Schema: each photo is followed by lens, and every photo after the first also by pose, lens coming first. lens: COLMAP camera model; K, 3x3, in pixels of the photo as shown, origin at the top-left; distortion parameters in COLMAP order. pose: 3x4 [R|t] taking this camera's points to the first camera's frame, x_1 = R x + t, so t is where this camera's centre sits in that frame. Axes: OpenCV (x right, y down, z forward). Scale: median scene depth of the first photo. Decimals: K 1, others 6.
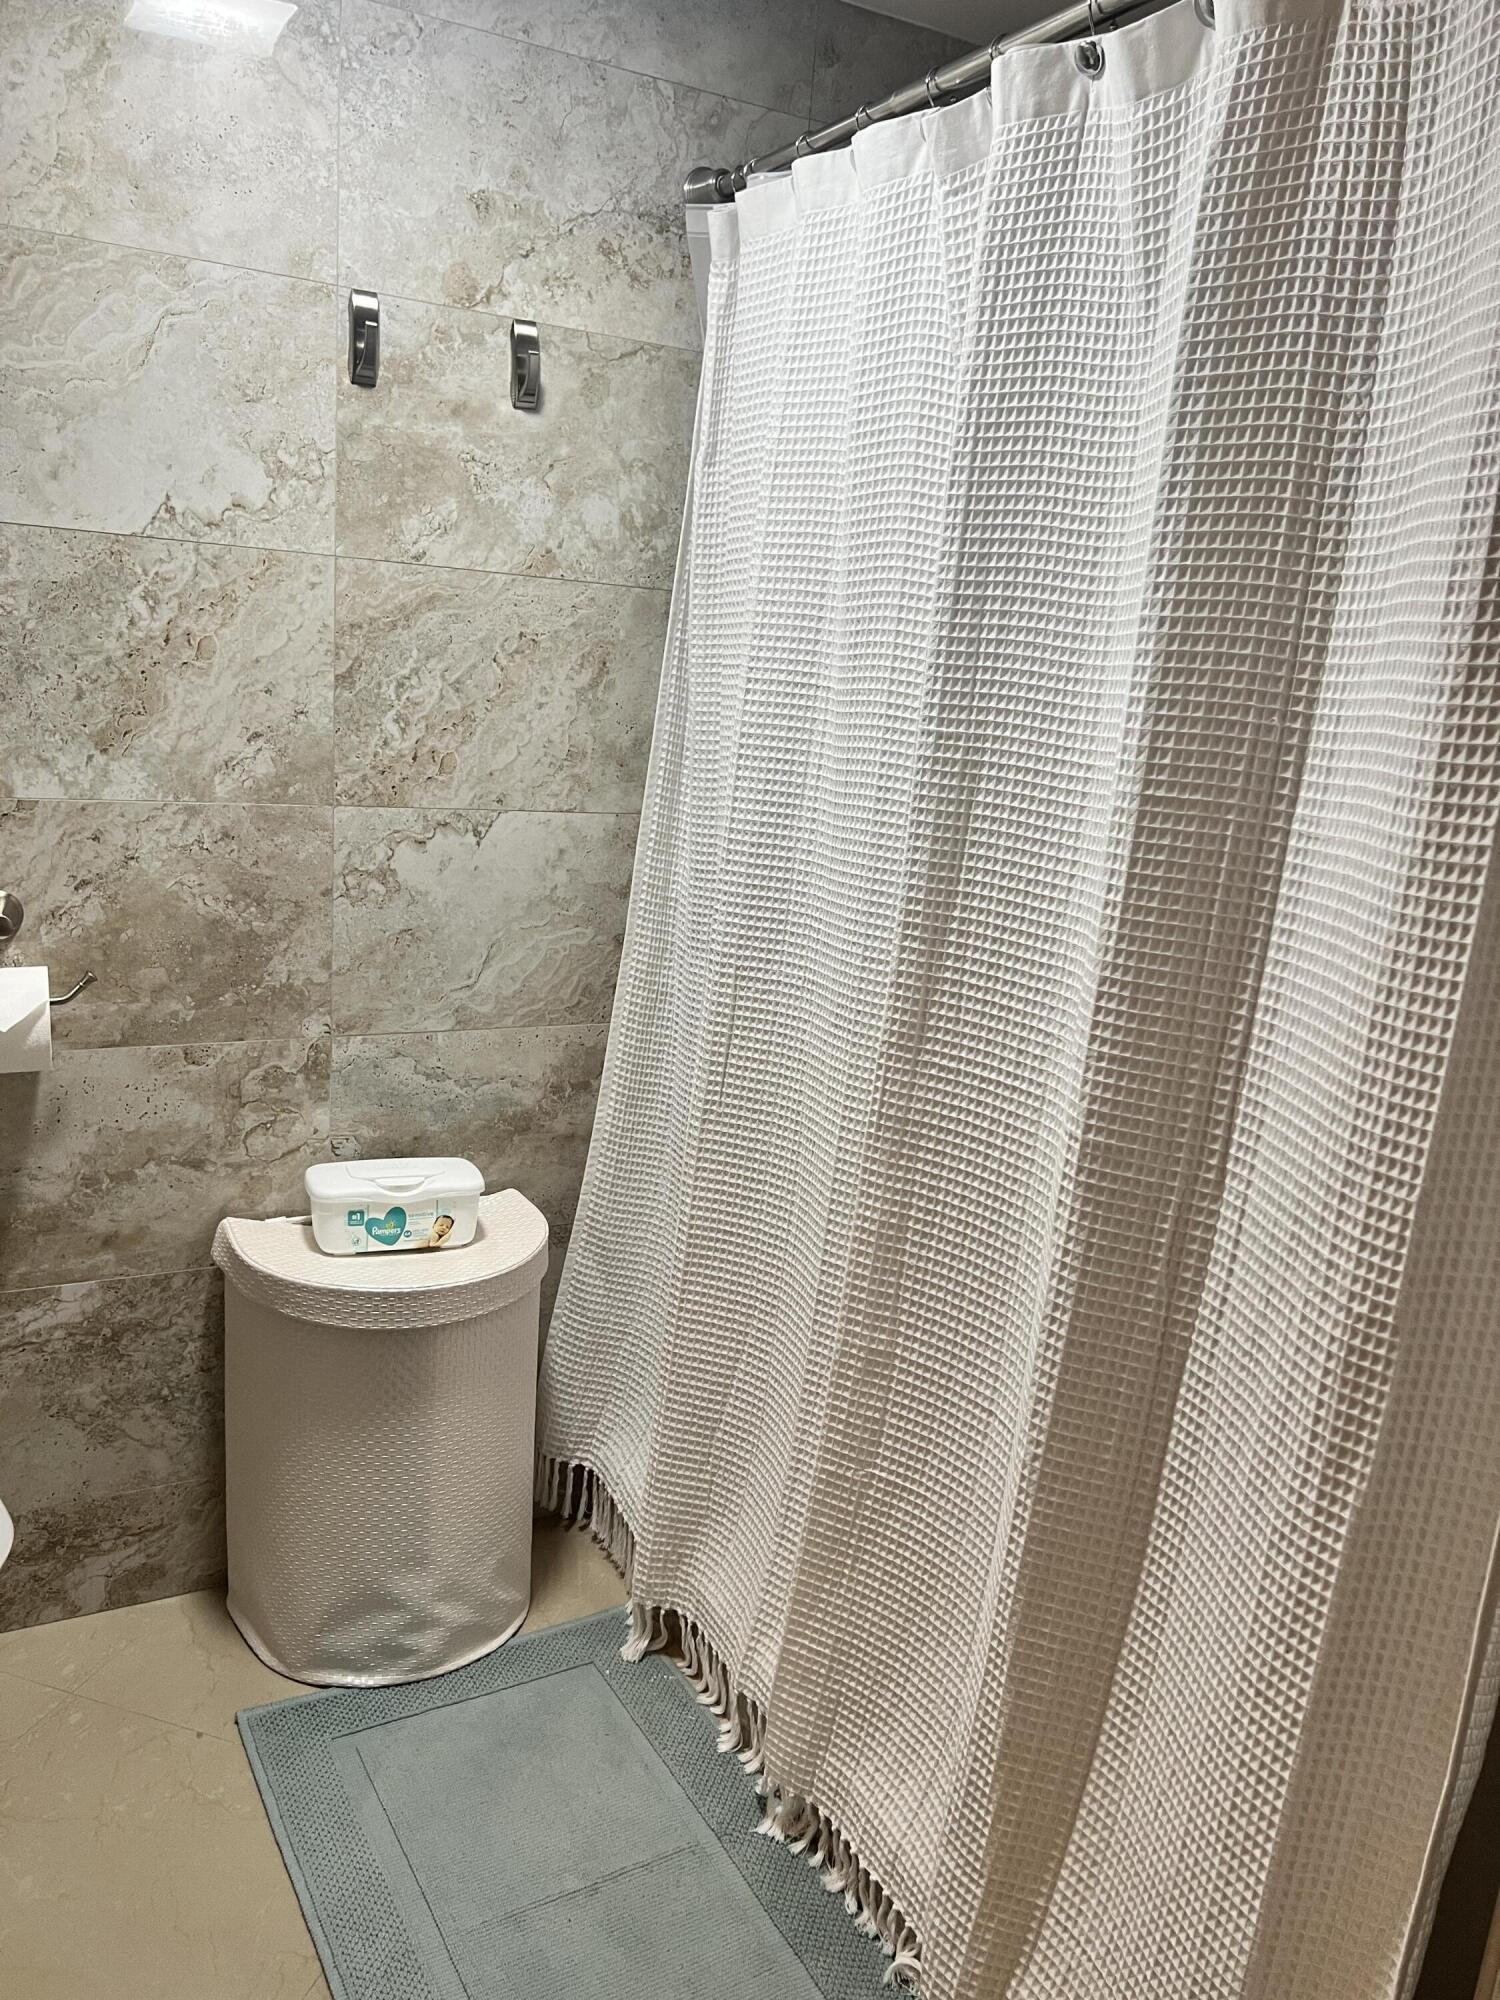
lens RADIAL K [[1489.1, 0, 740.6], [0, 1489.1, 1004.1], [0, 0, 1]] dist [0.068490, -0.090936]
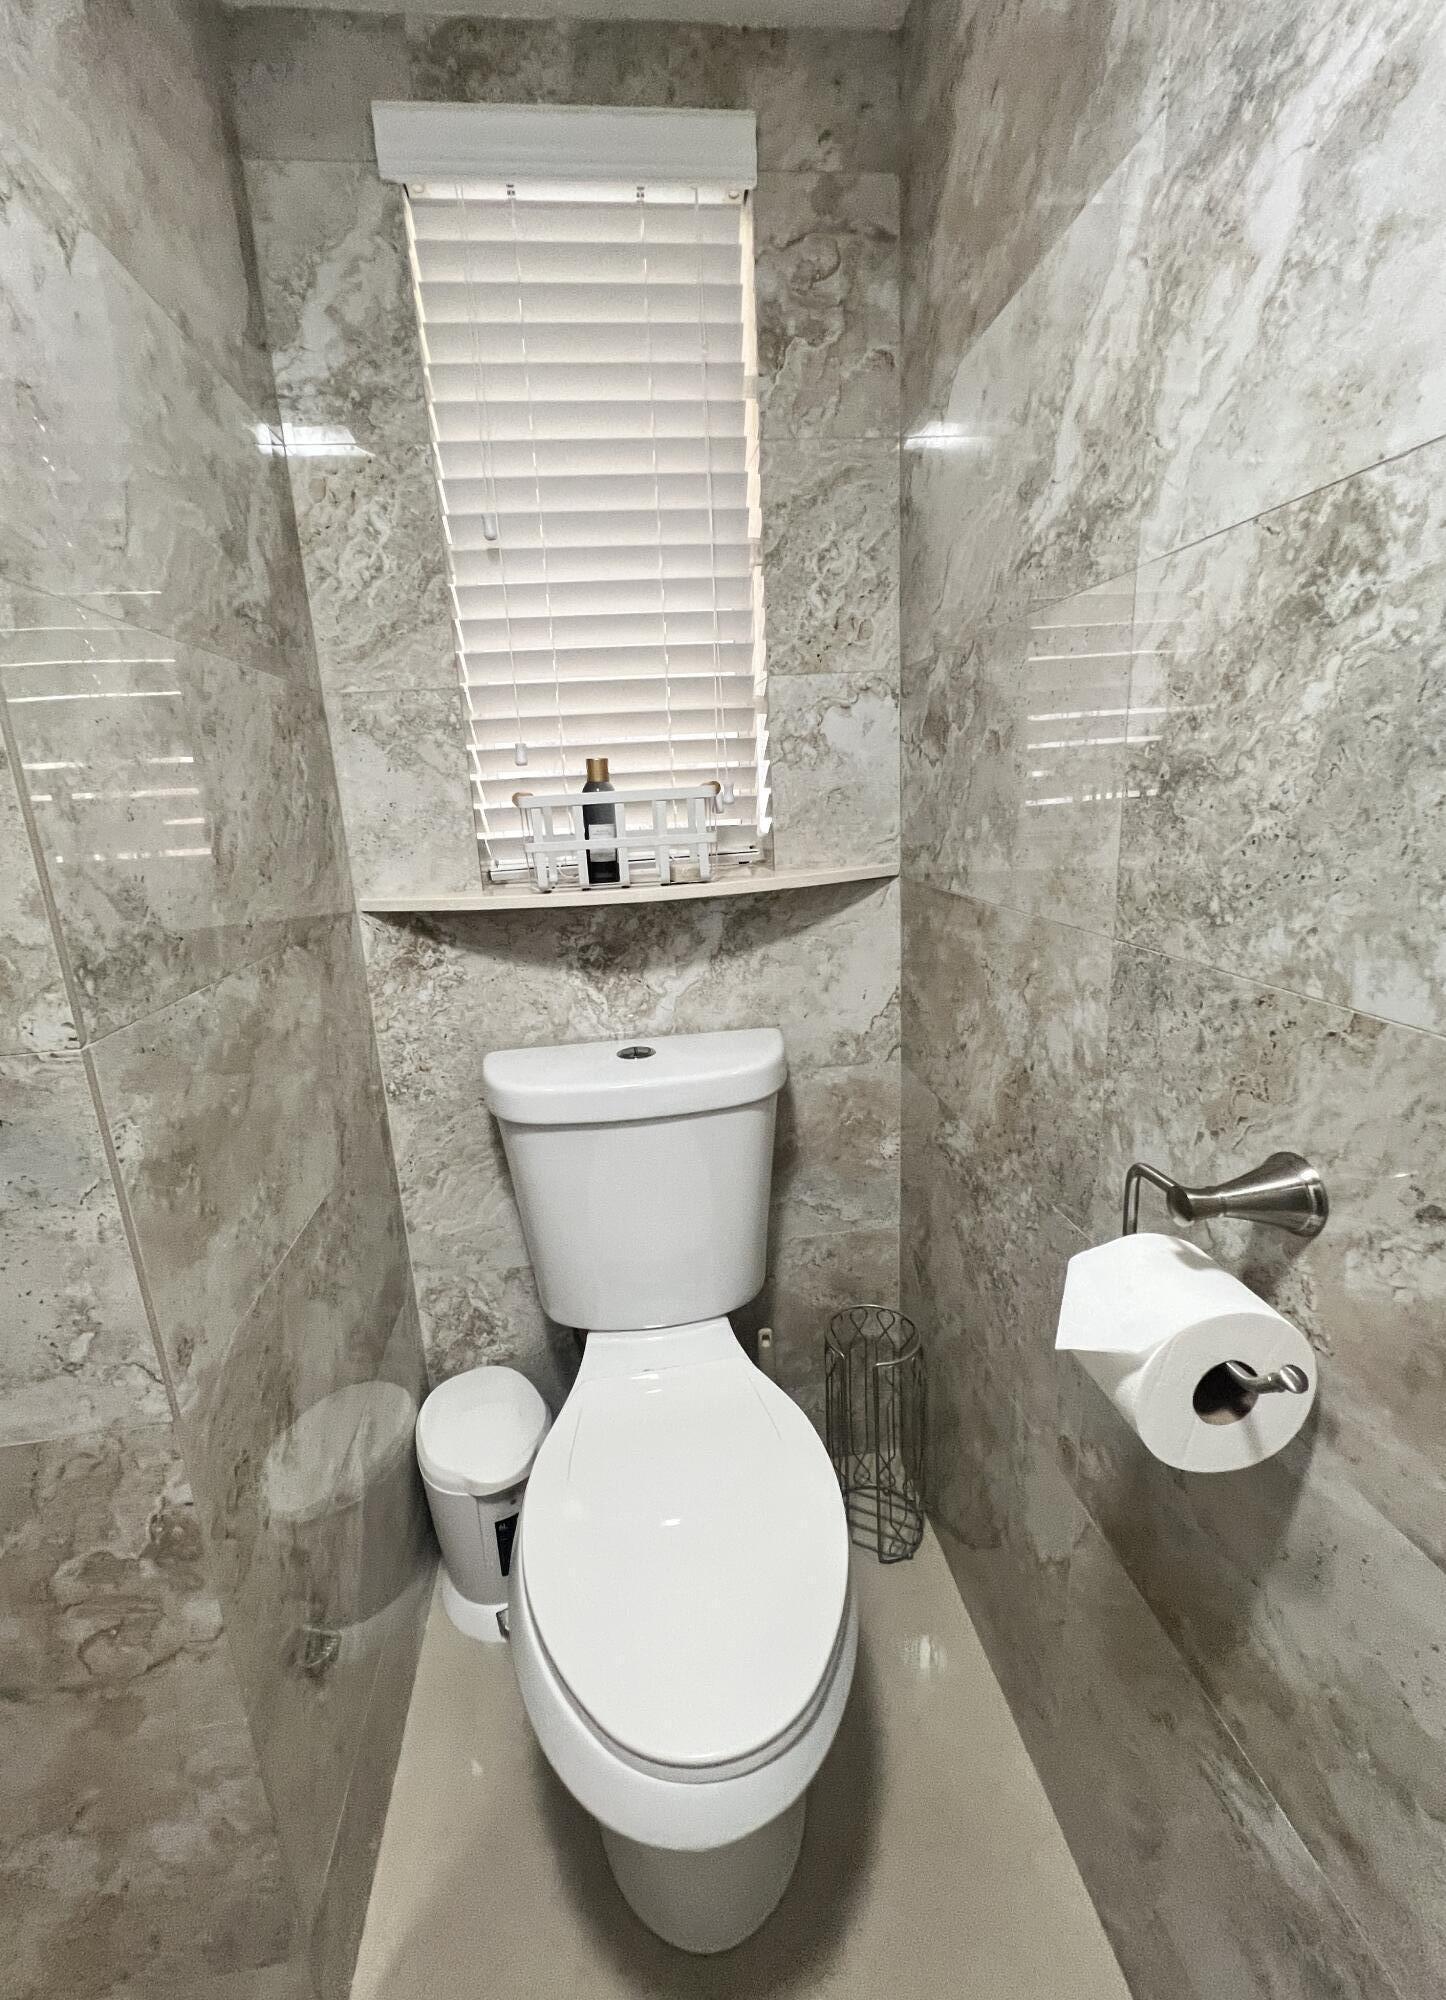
lens RADIAL K [[823.9, 0, 704.9], [0, 823.9, 993.9], [0, 0, 1]] dist [-0.002563, -0.000178]
pose [[-0.371909, 0.173086, -0.911990, -0.128777], [-0.186370, 0.948535, 0.256023, -0.162490], [0.909368, 0.265185, -0.320511, 0.831071]]
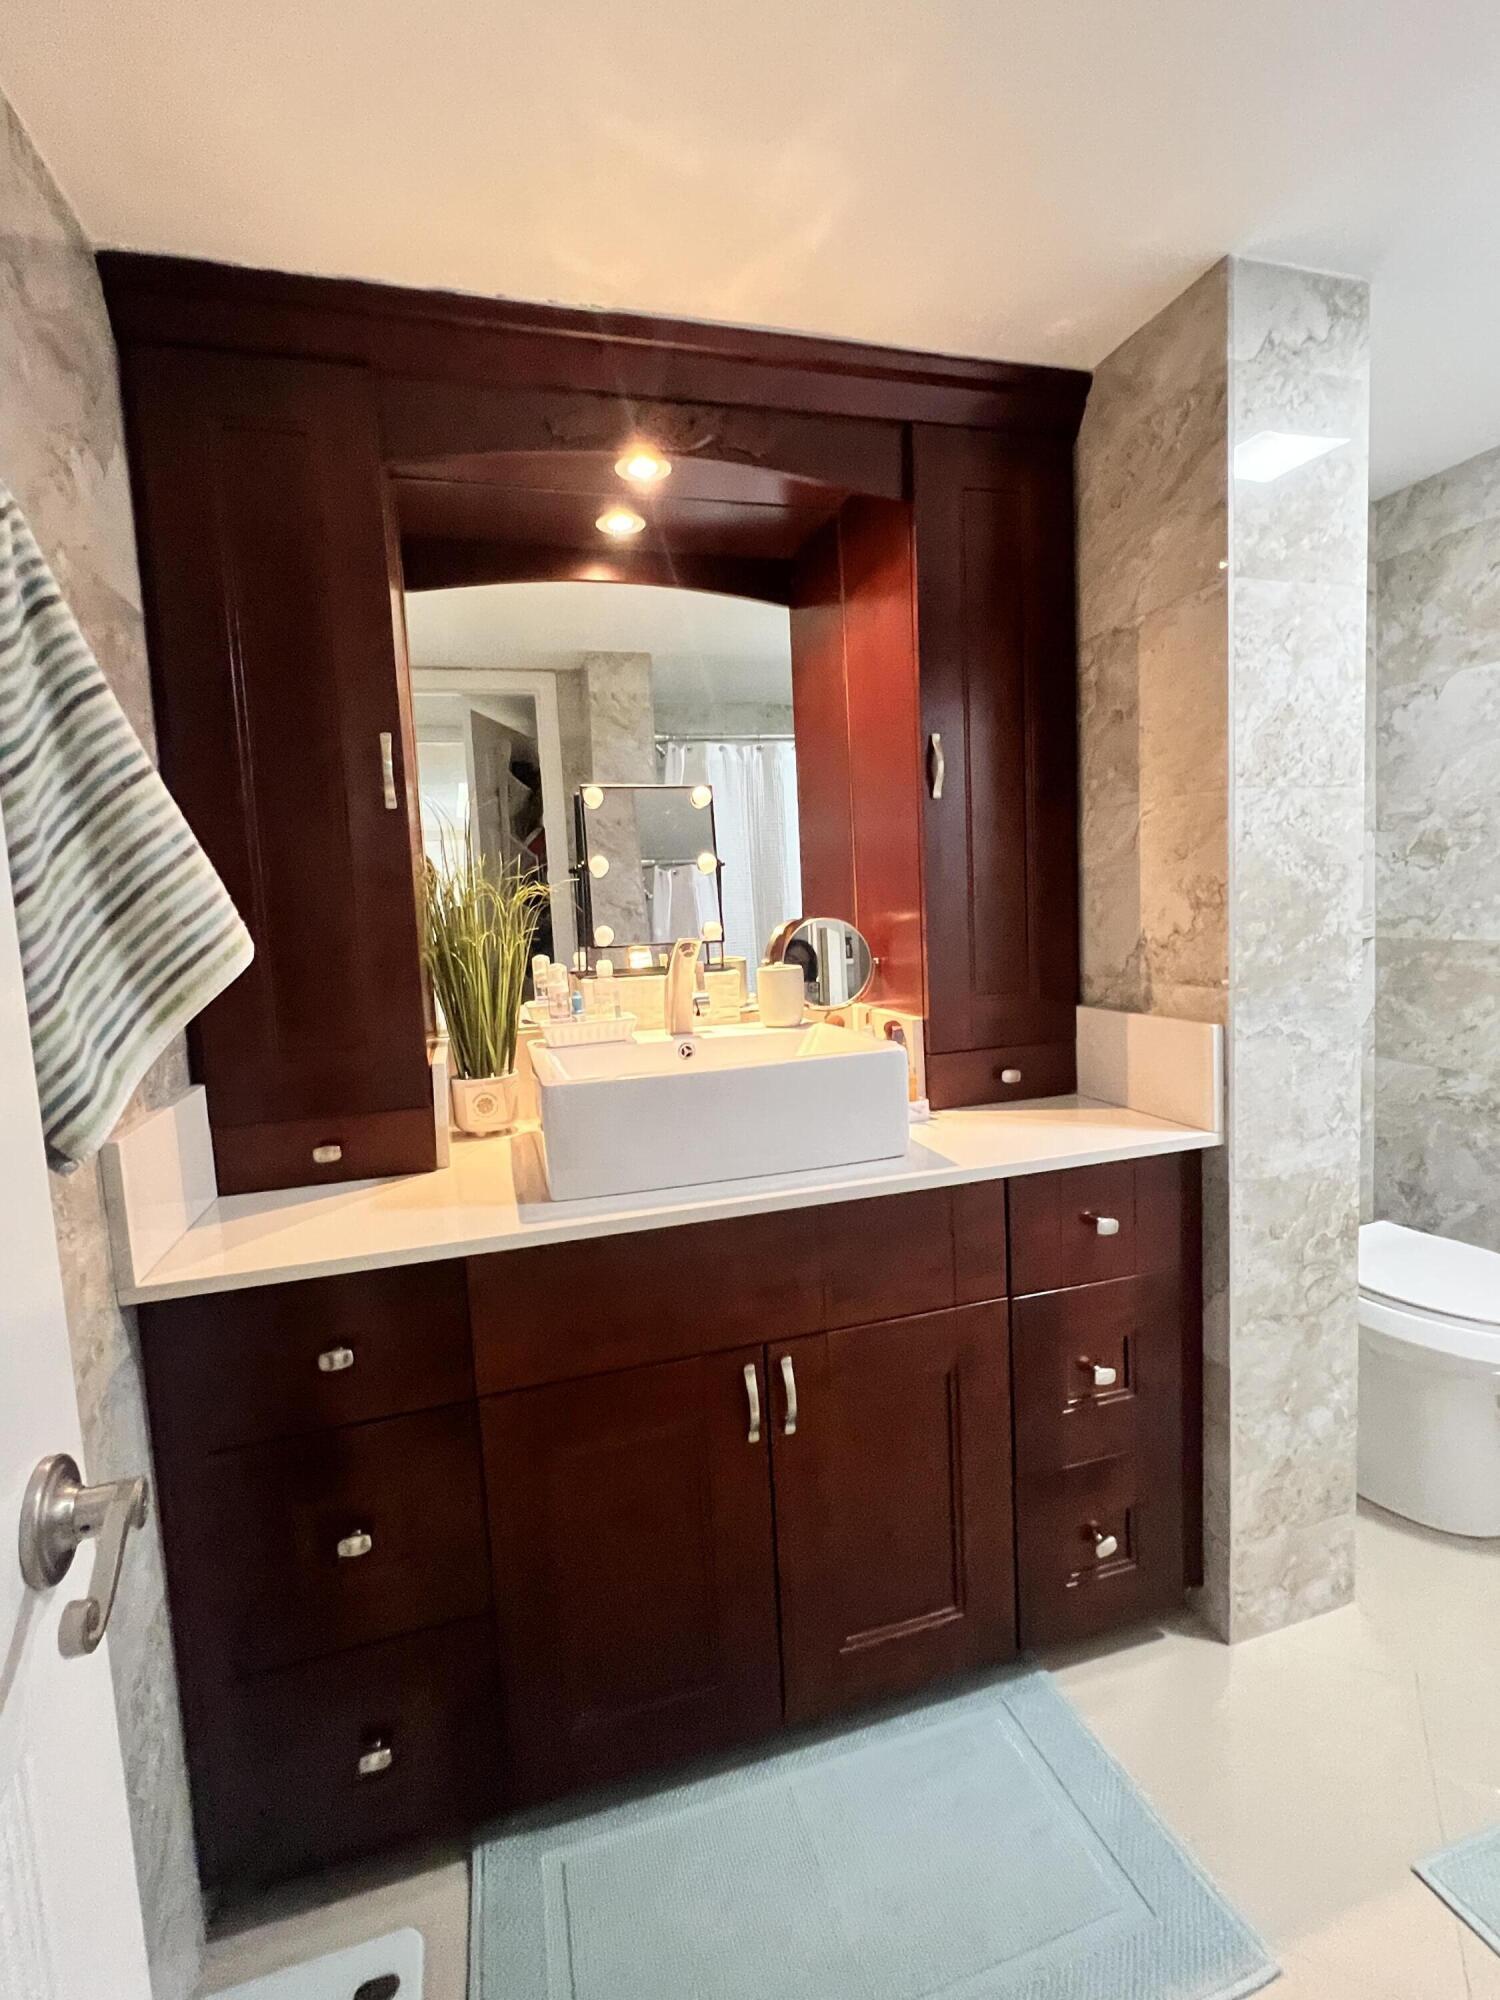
lens RADIAL K [[947.0, 0, 753.2], [0, 947.0, 989.2], [0, 0, 1]] dist [-0.002697, -0.000062]
pose [[-0.205083, 0.028208, -0.978338, 0.599094], [-0.187735, 0.979890, 0.067606, 0.032539], [0.960571, 0.197533, -0.195664, 0.181886]]
